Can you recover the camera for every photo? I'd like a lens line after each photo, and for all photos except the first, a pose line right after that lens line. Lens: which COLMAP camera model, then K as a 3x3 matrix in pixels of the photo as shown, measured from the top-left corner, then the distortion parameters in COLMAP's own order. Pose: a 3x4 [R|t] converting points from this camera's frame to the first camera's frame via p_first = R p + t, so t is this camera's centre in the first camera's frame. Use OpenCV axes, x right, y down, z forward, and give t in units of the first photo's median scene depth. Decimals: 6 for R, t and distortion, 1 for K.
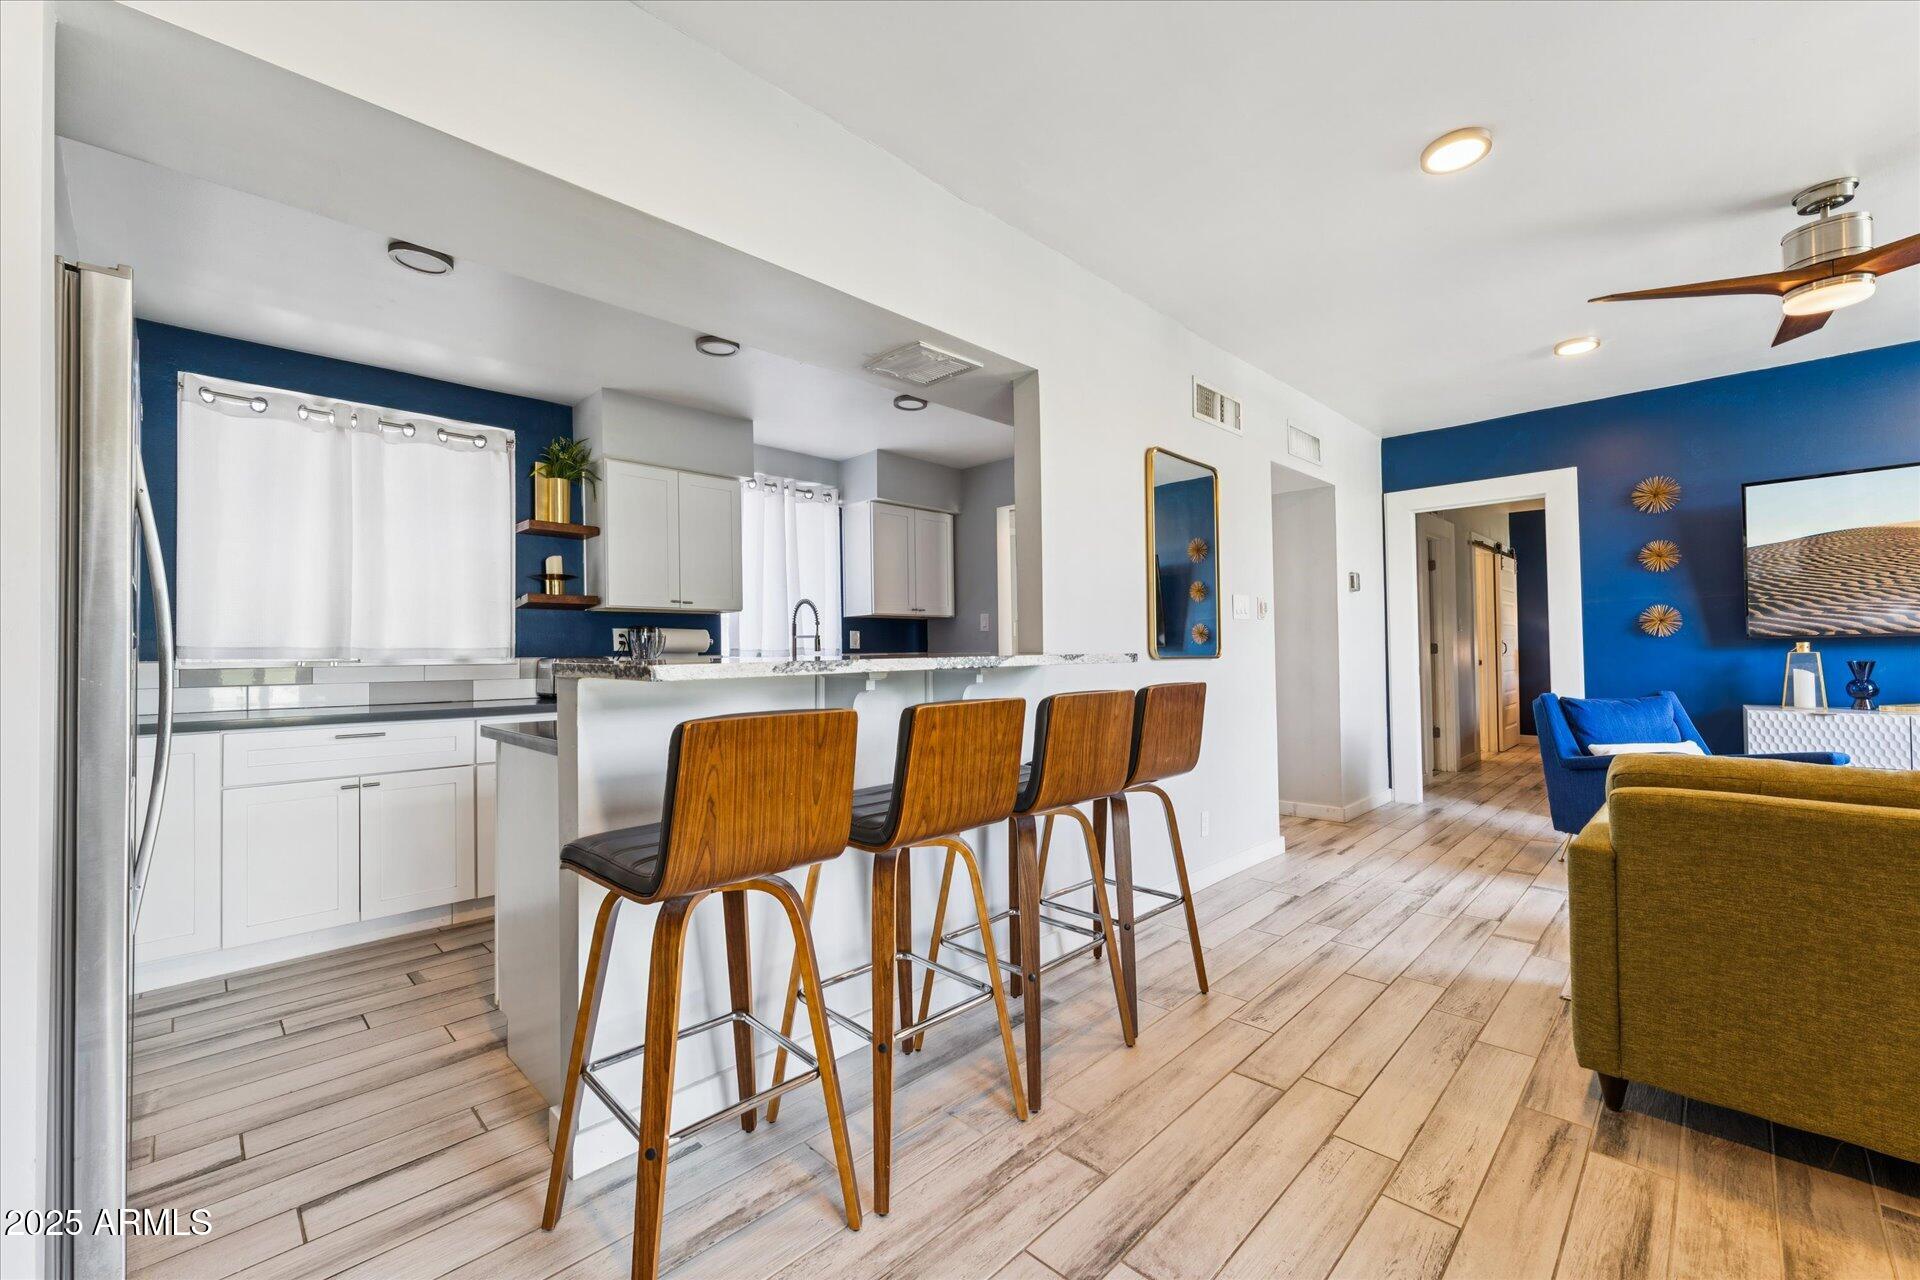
lens RADIAL K [[770.4, 0, 960.8], [0, 770.4, 641.3], [0, 0, 1]] dist [-0.001310, 0.000509]
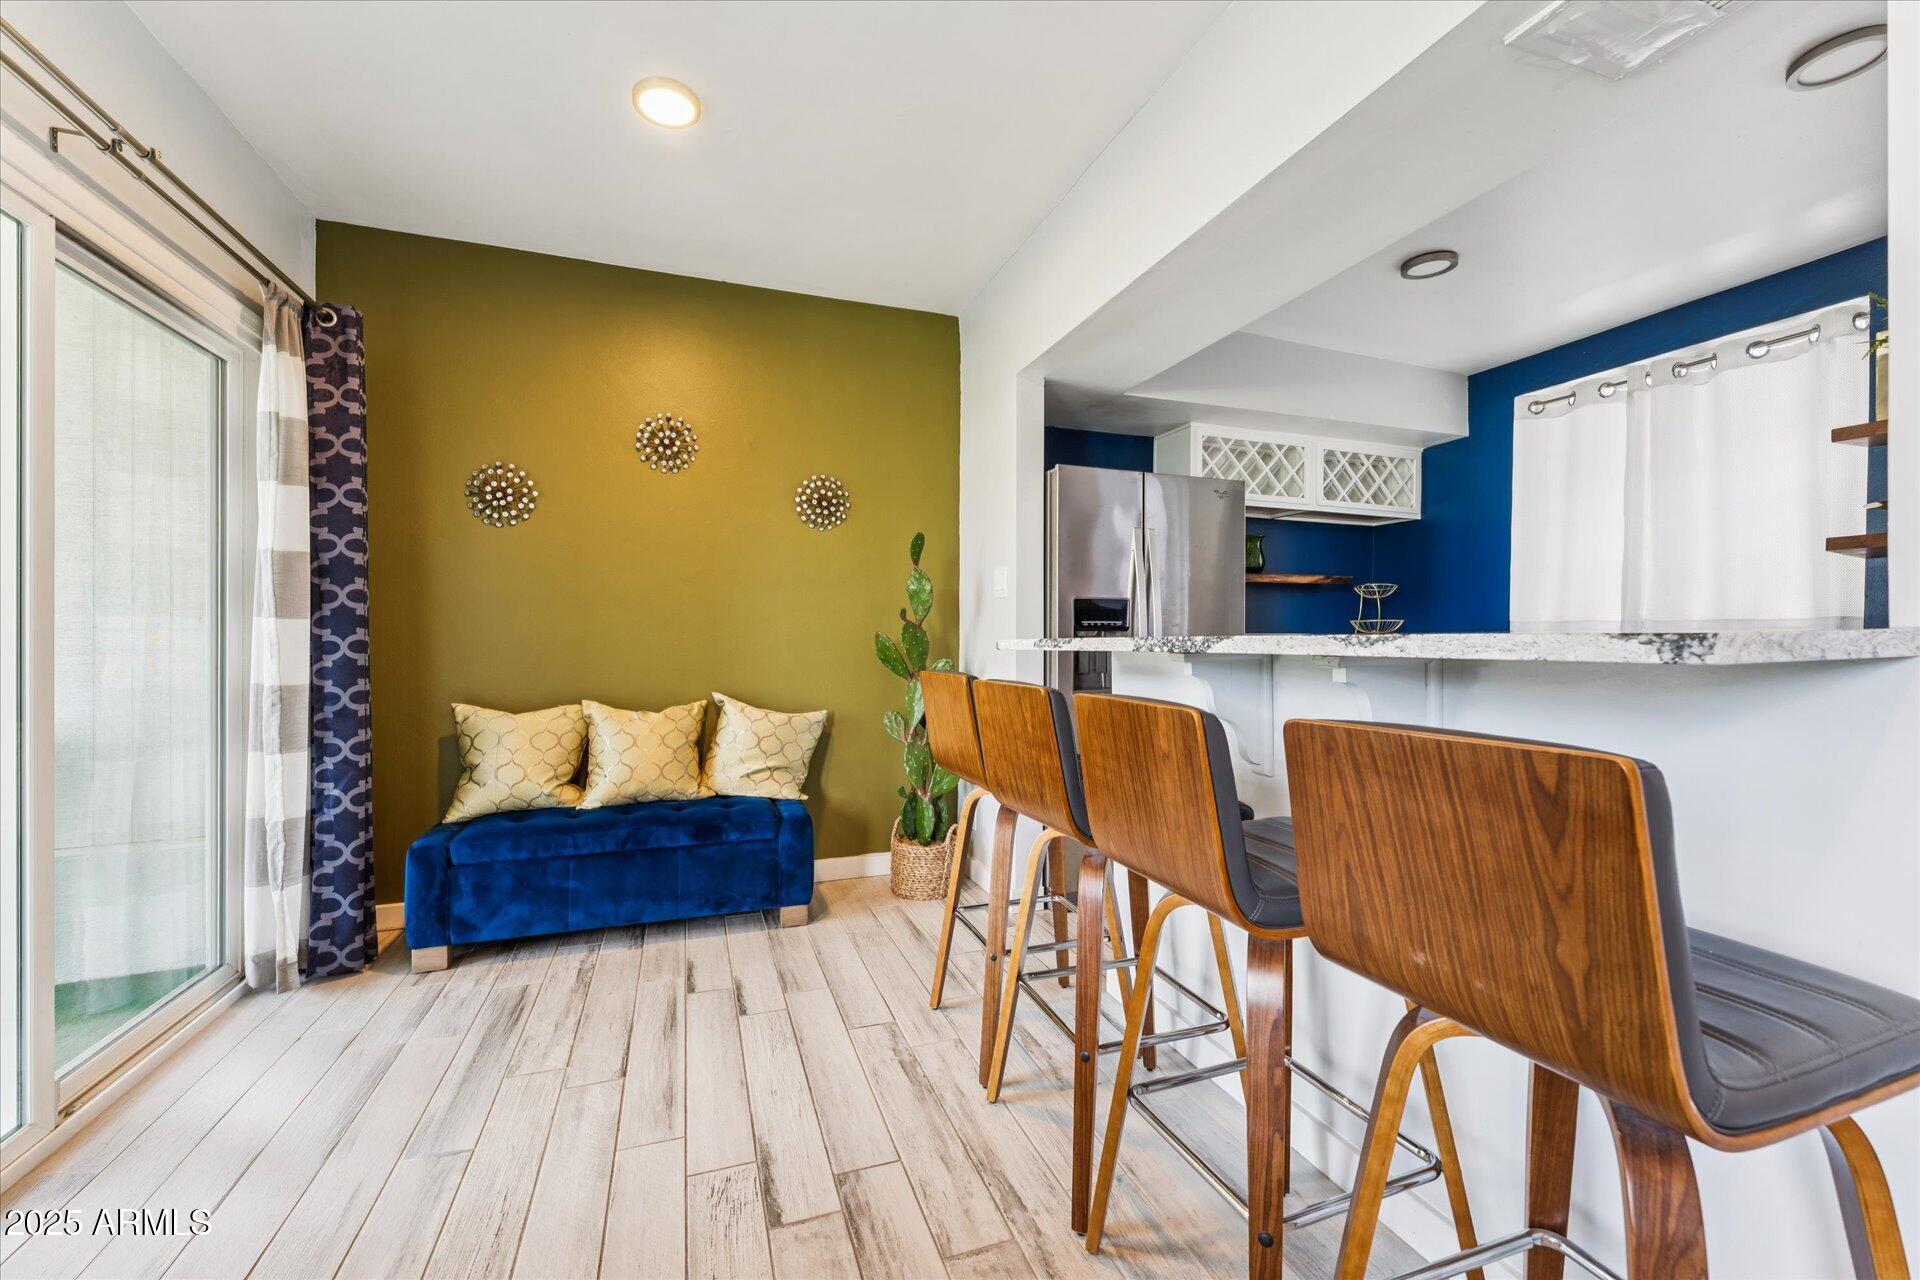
lens RADIAL K [[770.4, 0, 953.5], [0, 770.4, 642.5], [0, 0, 1]] dist [-0.001310, 0.000509]
pose [[-0.434596, 0.016567, -0.900473, 0.563053], [0.025631, 0.999653, 0.006022, 0.011963], [0.900261, -0.020463, -0.434869, 0.841377]]
